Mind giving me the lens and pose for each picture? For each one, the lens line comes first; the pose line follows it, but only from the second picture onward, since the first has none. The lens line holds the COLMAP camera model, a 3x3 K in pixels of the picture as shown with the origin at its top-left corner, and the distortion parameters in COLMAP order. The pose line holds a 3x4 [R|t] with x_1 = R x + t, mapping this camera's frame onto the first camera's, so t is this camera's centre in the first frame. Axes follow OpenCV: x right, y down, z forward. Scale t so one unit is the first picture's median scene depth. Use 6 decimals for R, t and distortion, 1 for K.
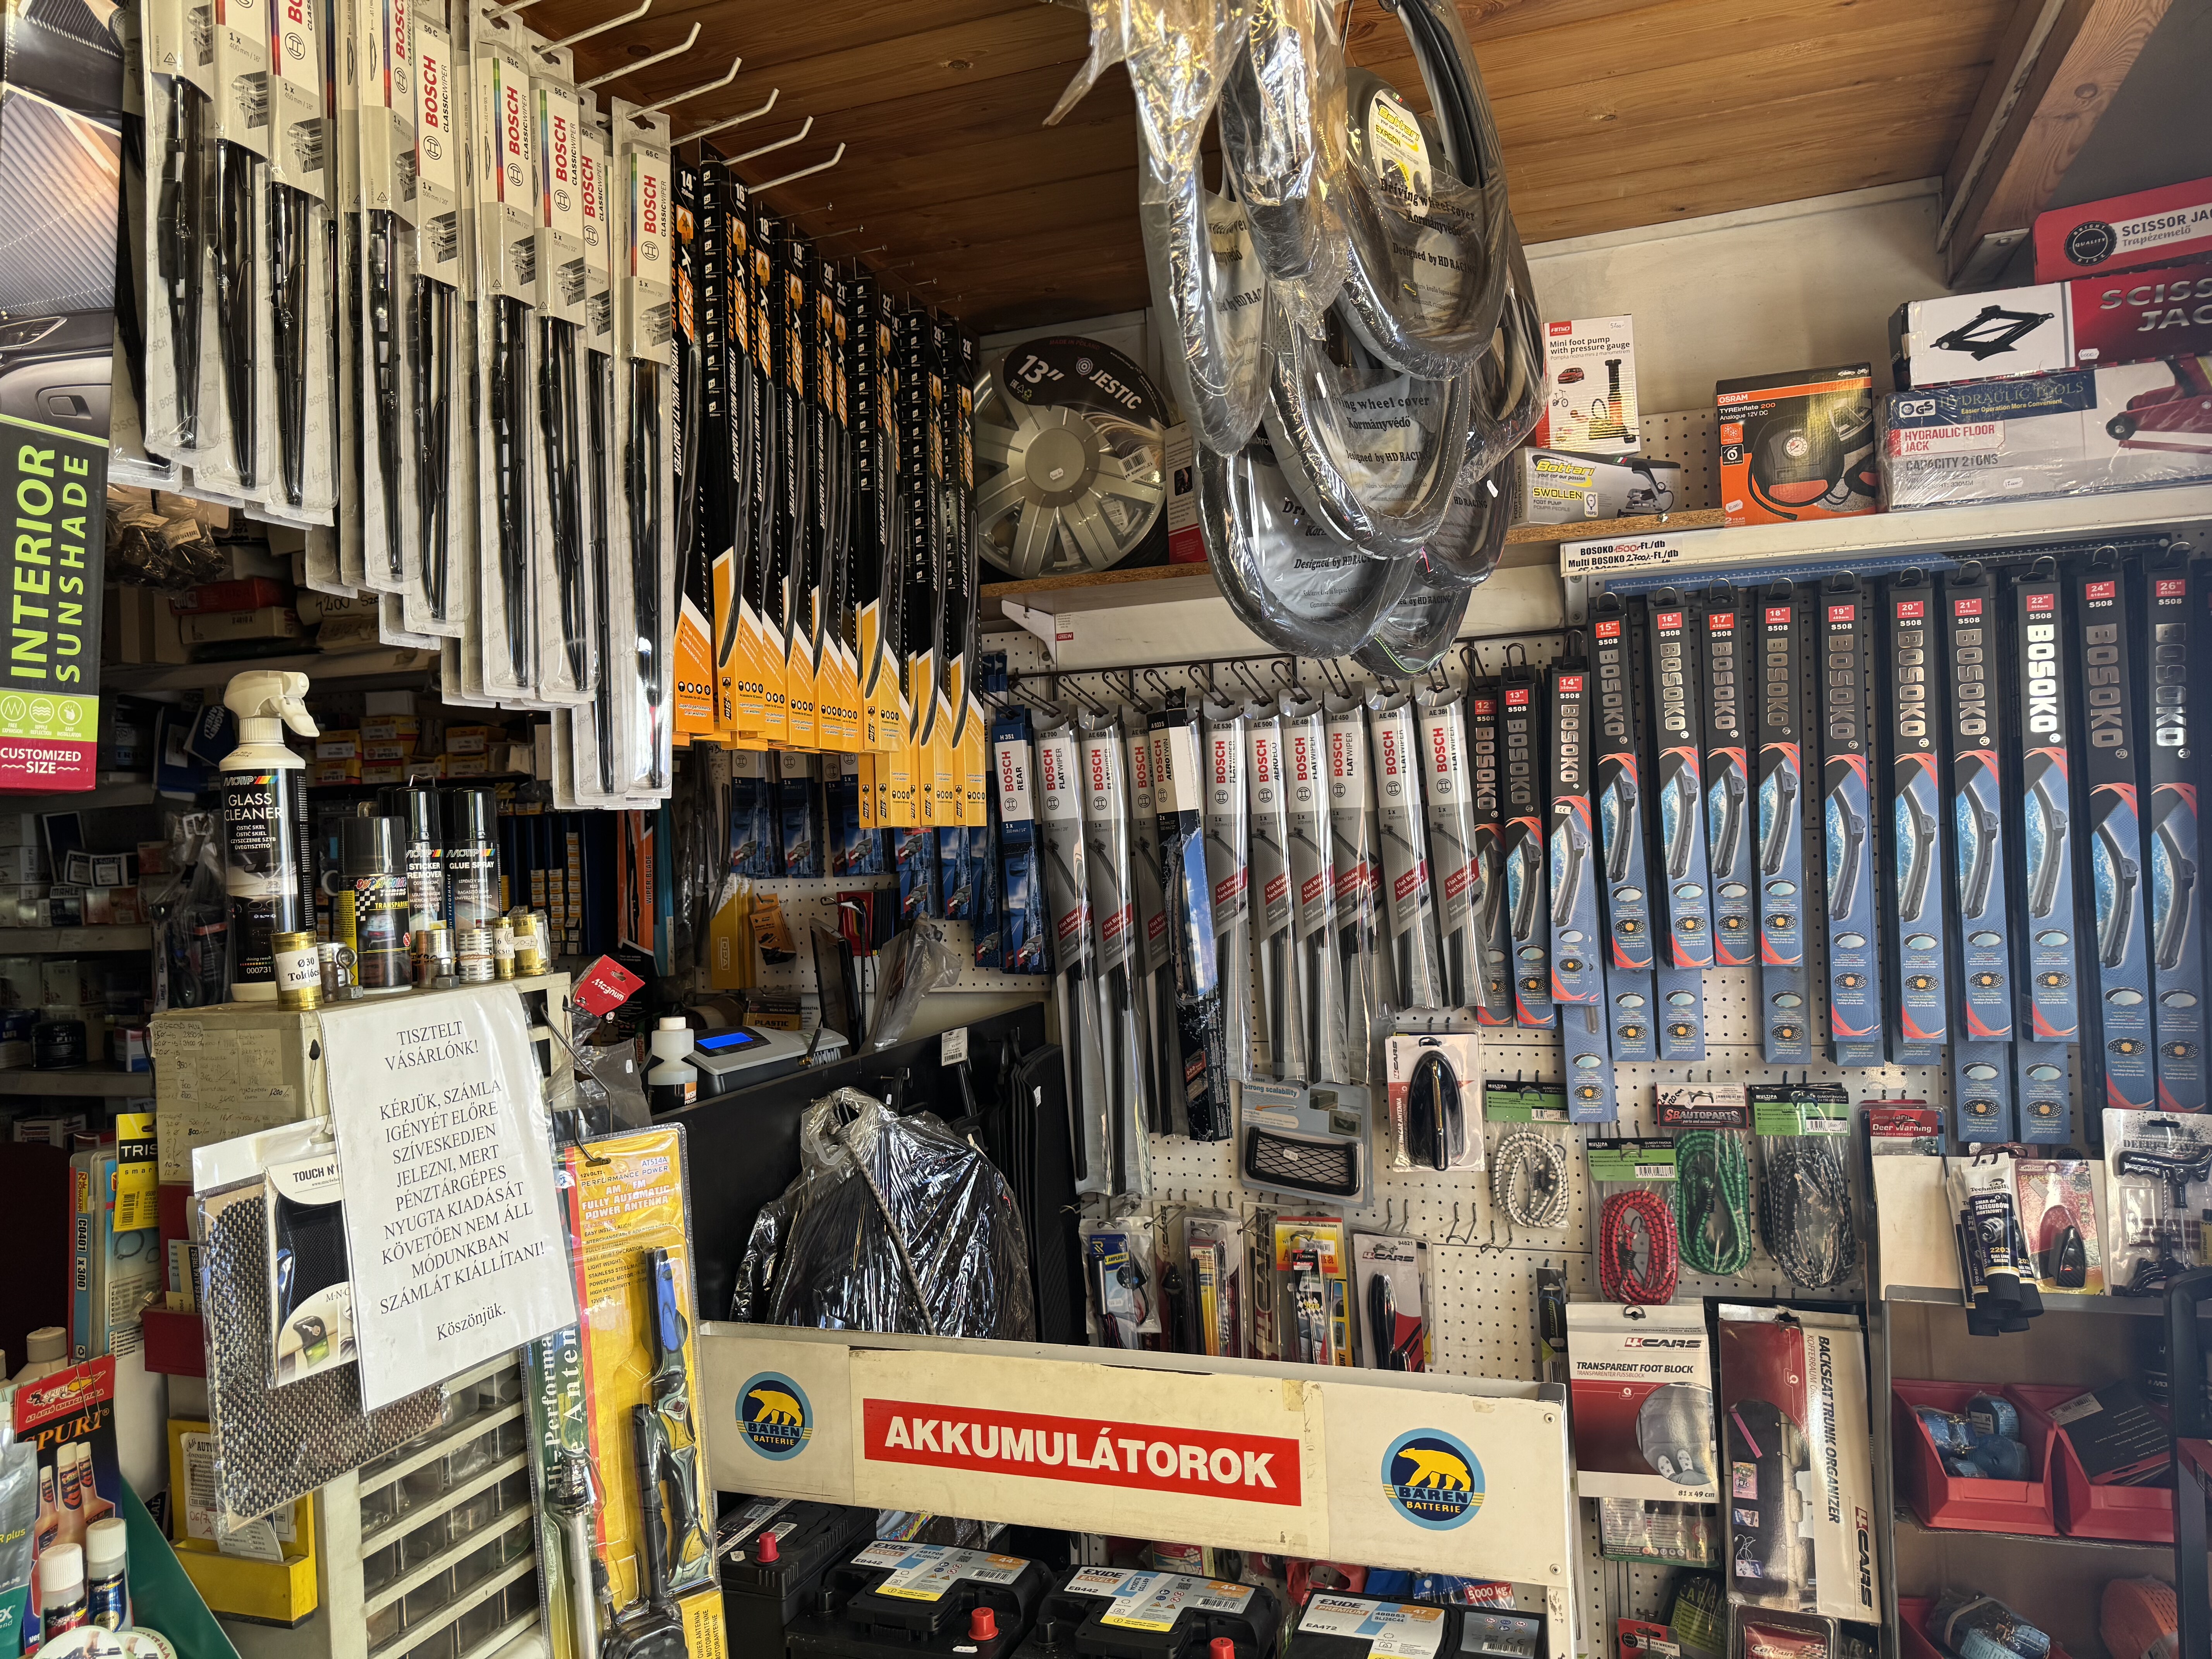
lens RADIAL K [[1569.7, 0, 1153.1], [0, 1569.7, 822.1], [0, 0, 1]] dist [0.085038, -0.118188]
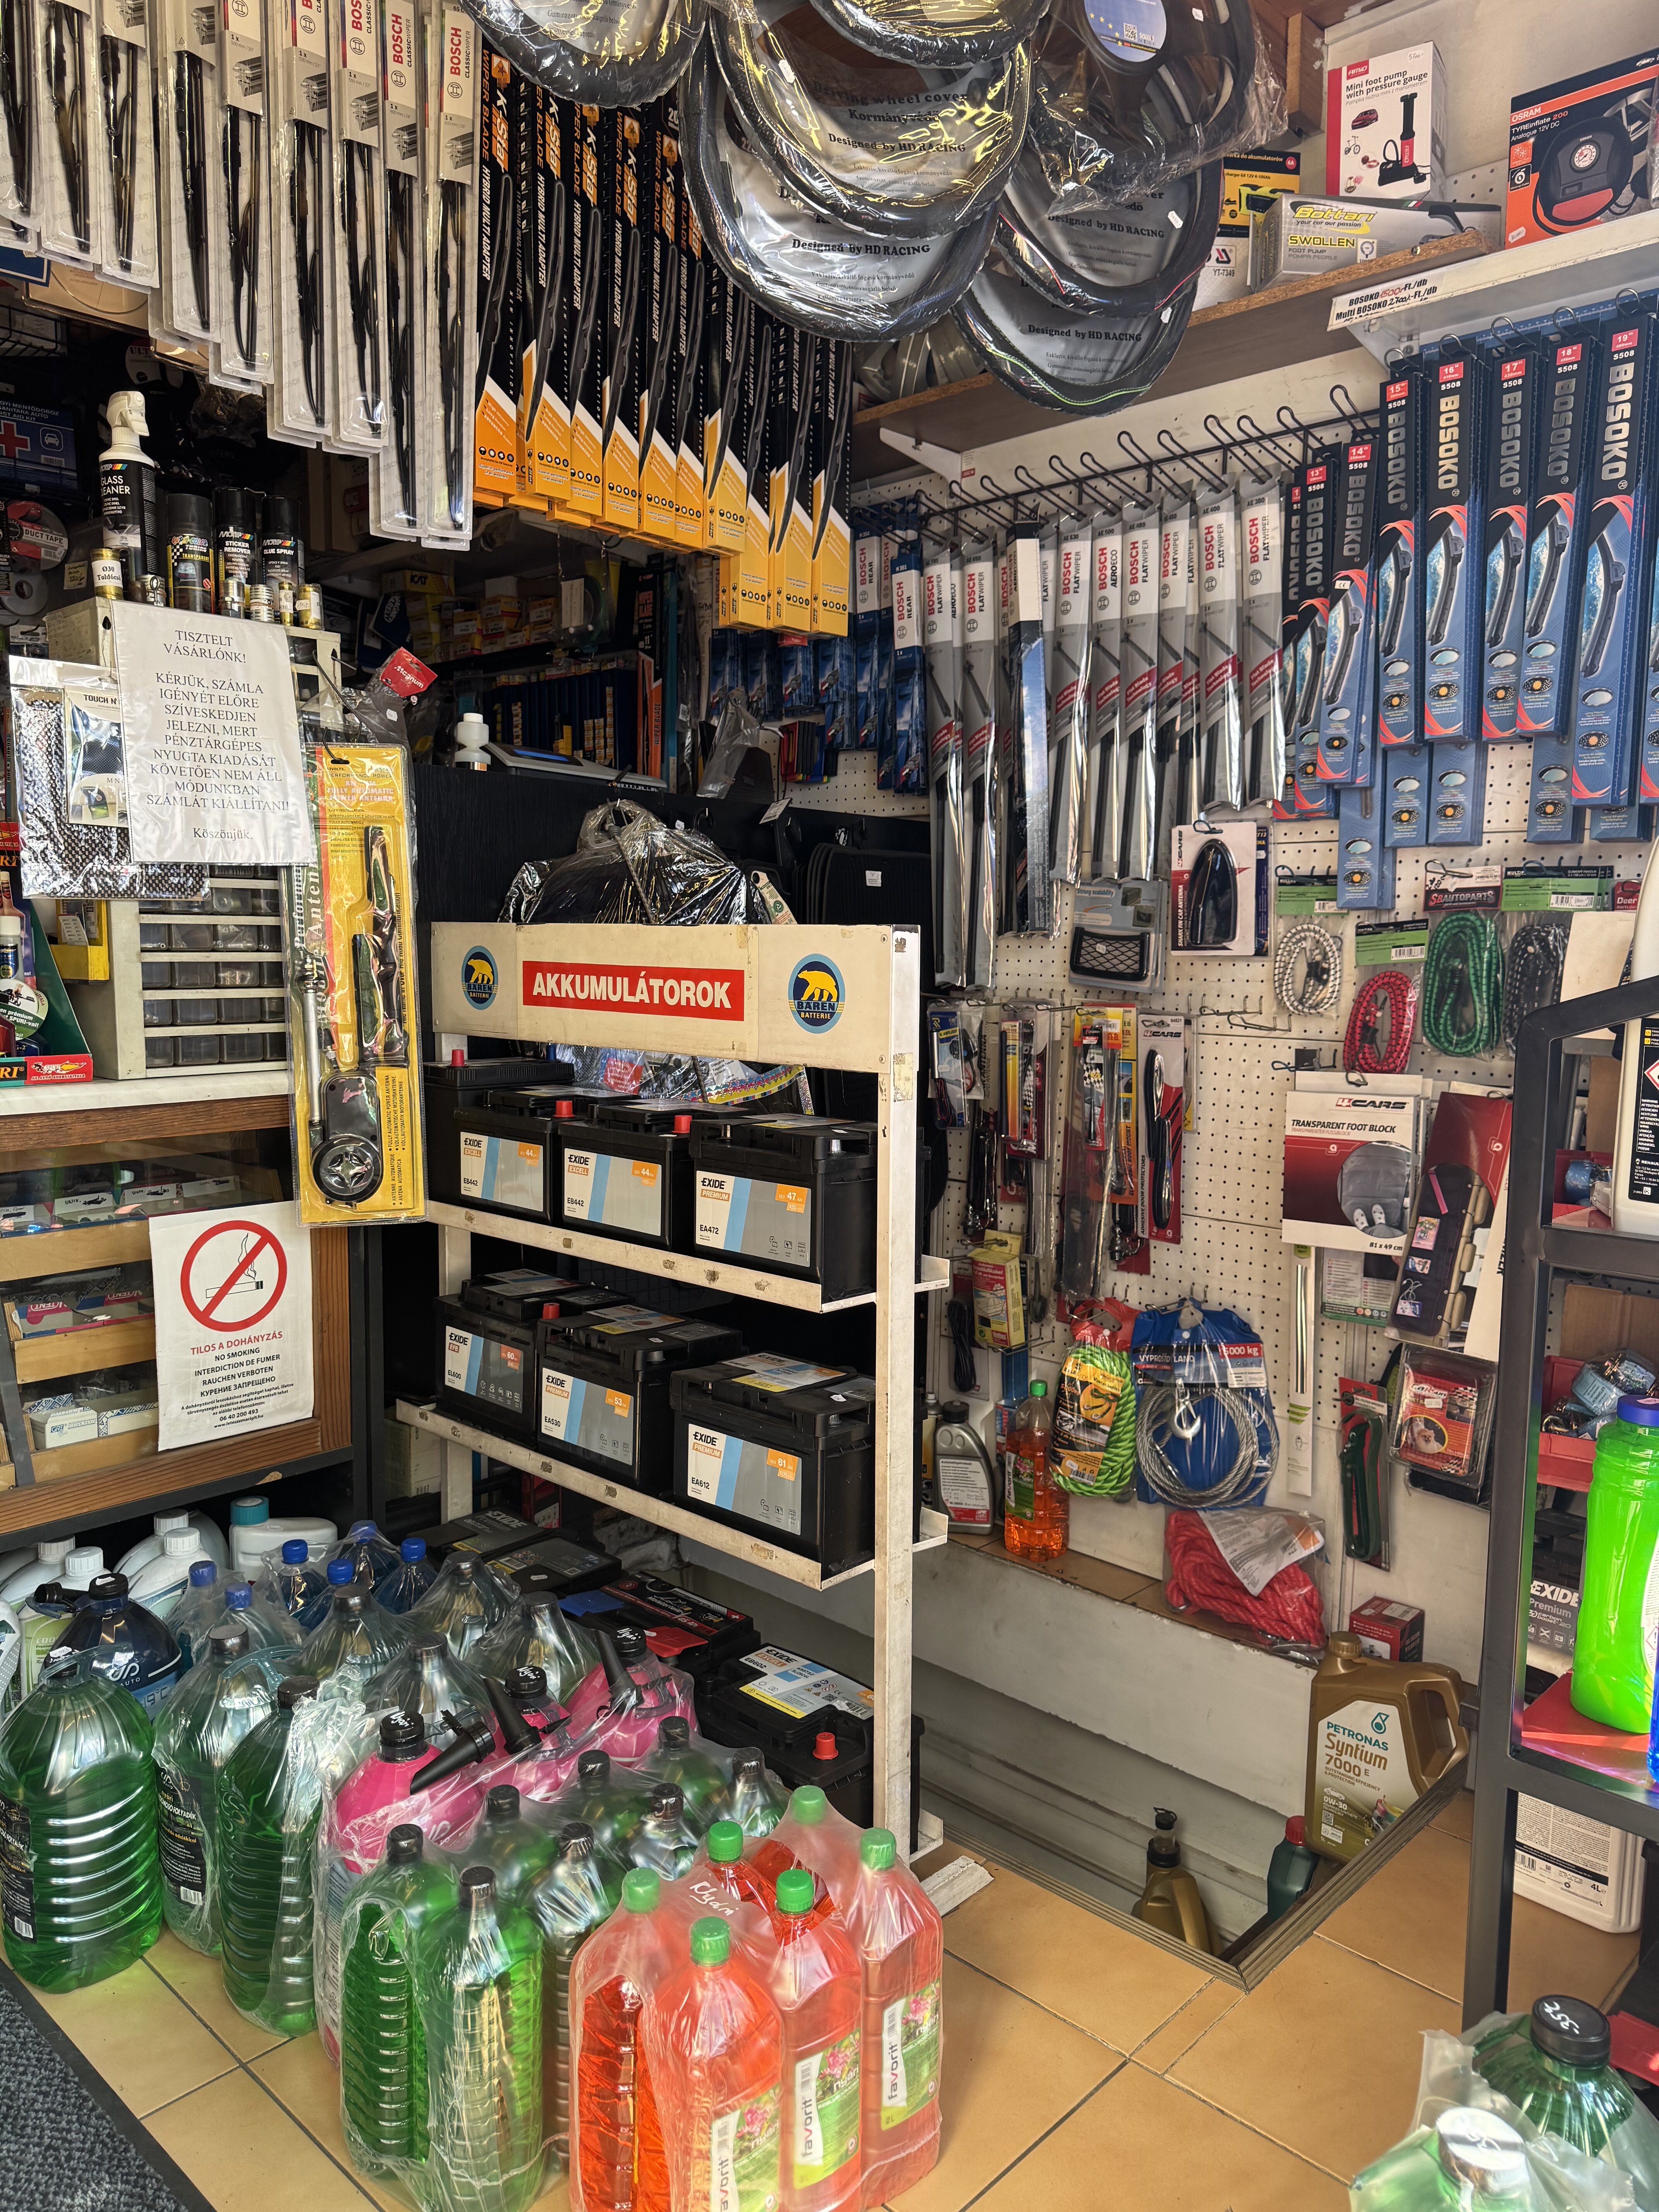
lens RADIAL K [[1643.6, 0, 863.6], [0, 1643.6, 1100.5], [0, 0, 1]] dist [-0.005668, 0.002450]
pose [[0.907219, 0.086804, -0.411605, 0.466310], [-0.040304, 0.991913, 0.120352, 0.214080], [0.418723, -0.092596, 0.903381, -0.096648]]
